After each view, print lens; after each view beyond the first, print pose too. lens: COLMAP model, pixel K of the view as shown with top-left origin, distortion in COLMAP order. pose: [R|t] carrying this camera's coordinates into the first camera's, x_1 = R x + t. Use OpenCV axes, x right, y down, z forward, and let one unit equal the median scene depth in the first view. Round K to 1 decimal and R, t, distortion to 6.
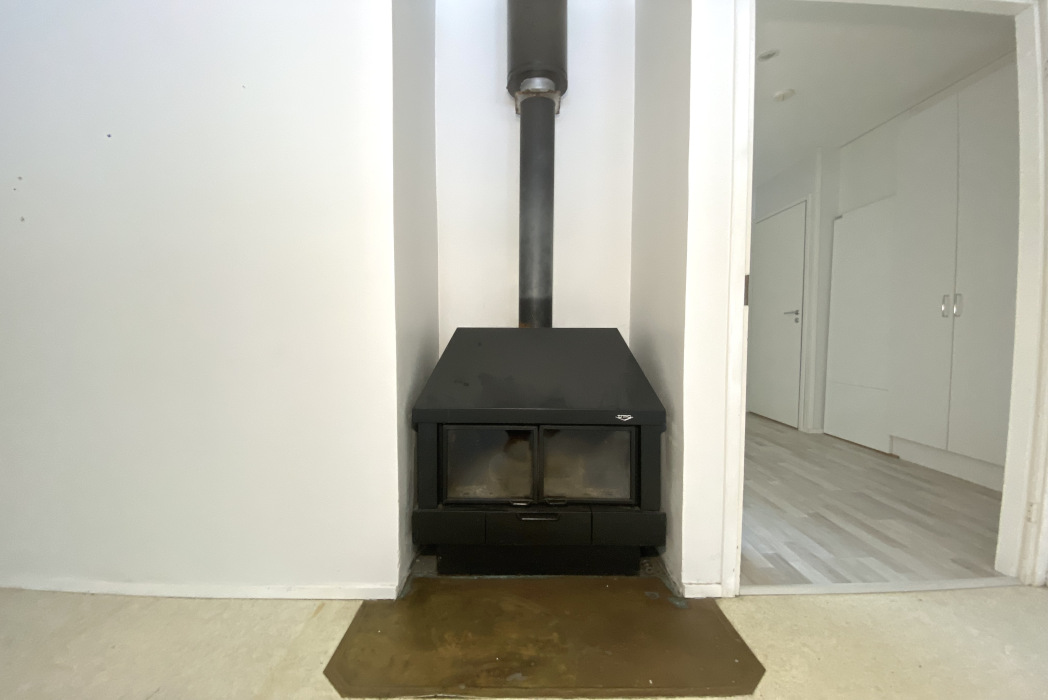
lens RADIAL K [[430.8, 0, 524.0], [0, 430.8, 350.0], [0, 0, 1]] dist [-0.021445, -0.000467]
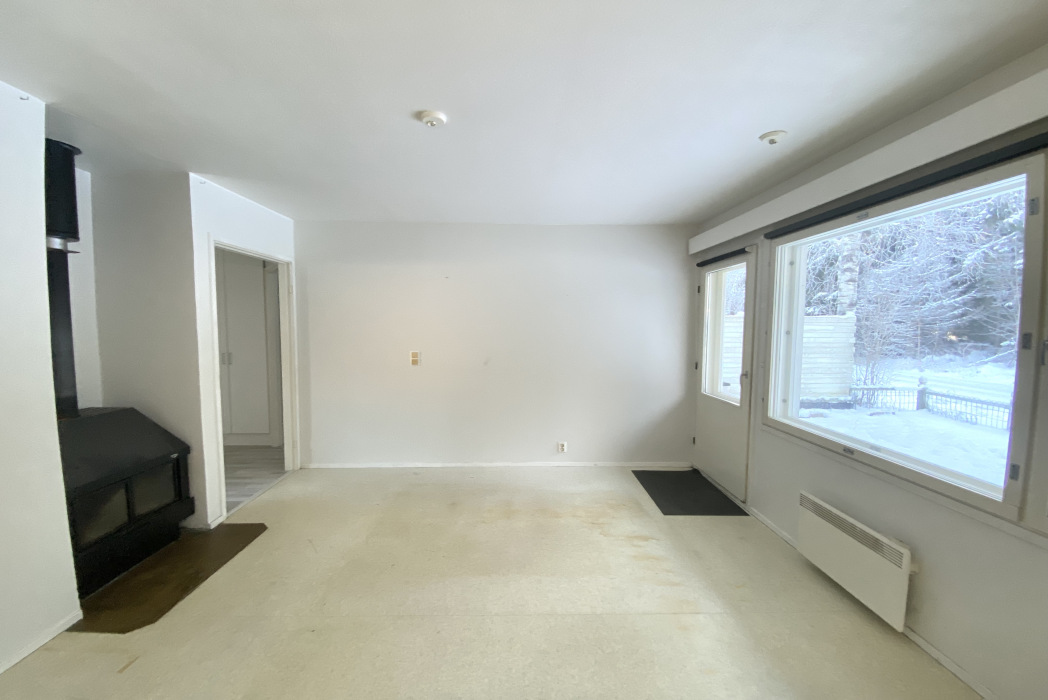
lens RADIAL K [[430.8, 0, 524.0], [0, 430.8, 350.0], [0, 0, 1]] dist [-0.021445, -0.000467]
pose [[-0.014971, -0.062635, 0.997924, -1.497533], [0.039479, 0.997221, 0.063183, -0.337849], [-0.999108, 0.040343, -0.012456, -0.500816]]
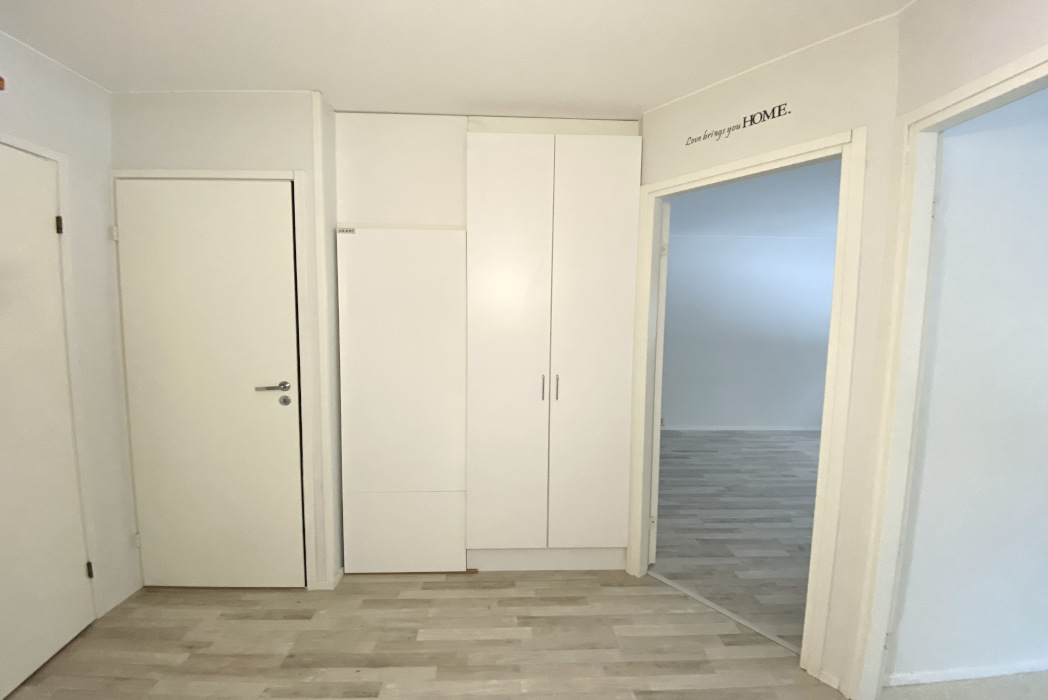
lens RADIAL K [[430.8, 0, 524.0], [0, 430.8, 350.0], [0, 0, 1]] dist [-0.021445, -0.000467]
pose [[-0.025901, -0.089502, 0.995650, 0.222066], [0.029574, 0.995479, 0.090256, -0.410670], [-0.999227, 0.031783, -0.023137, 1.664109]]
